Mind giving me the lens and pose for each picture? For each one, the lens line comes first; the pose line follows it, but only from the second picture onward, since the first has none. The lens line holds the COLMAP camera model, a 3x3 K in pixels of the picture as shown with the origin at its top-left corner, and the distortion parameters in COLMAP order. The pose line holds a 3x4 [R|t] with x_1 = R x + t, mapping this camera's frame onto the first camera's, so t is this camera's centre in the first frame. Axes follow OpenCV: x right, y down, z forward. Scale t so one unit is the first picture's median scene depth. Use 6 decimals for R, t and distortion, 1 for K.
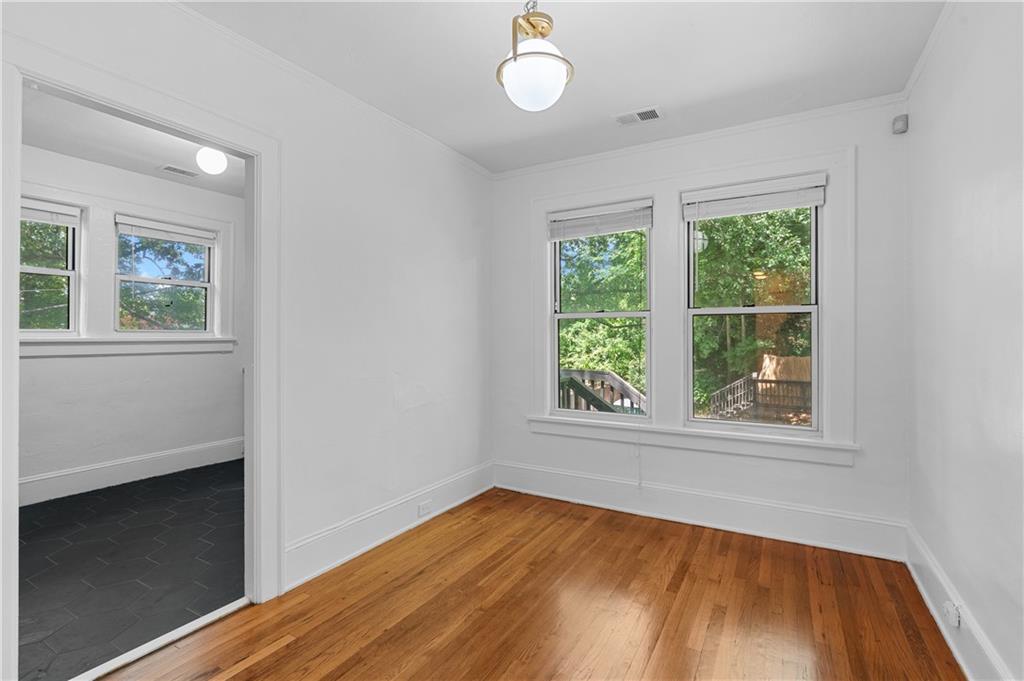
lens RADIAL K [[478.4, 0, 511.3], [0, 478.4, 335.3], [0, 0, 1]] dist [-0.002156, -0.000281]
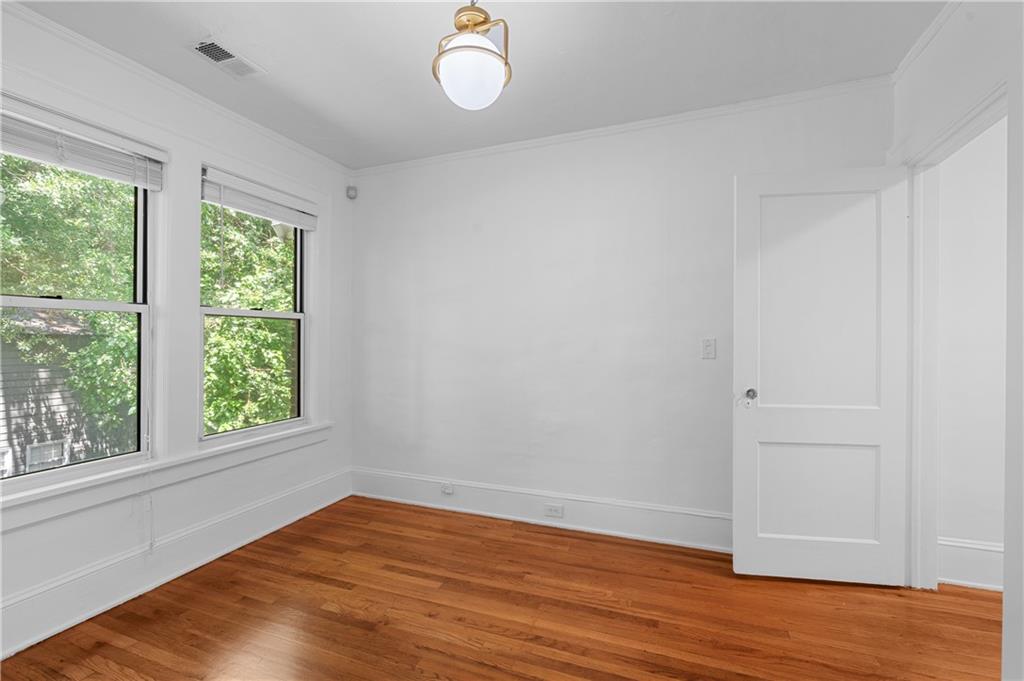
lens RADIAL K [[454.2, 0, 512.0], [0, 454.2, 340.5], [0, 0, 1]] dist [0.002170, 0.000389]
pose [[-0.164126, -0.006915, 0.986415, -0.590831], [-0.010082, 0.999935, 0.005332, -0.006901], [-0.986388, -0.009070, -0.164185, 0.707521]]
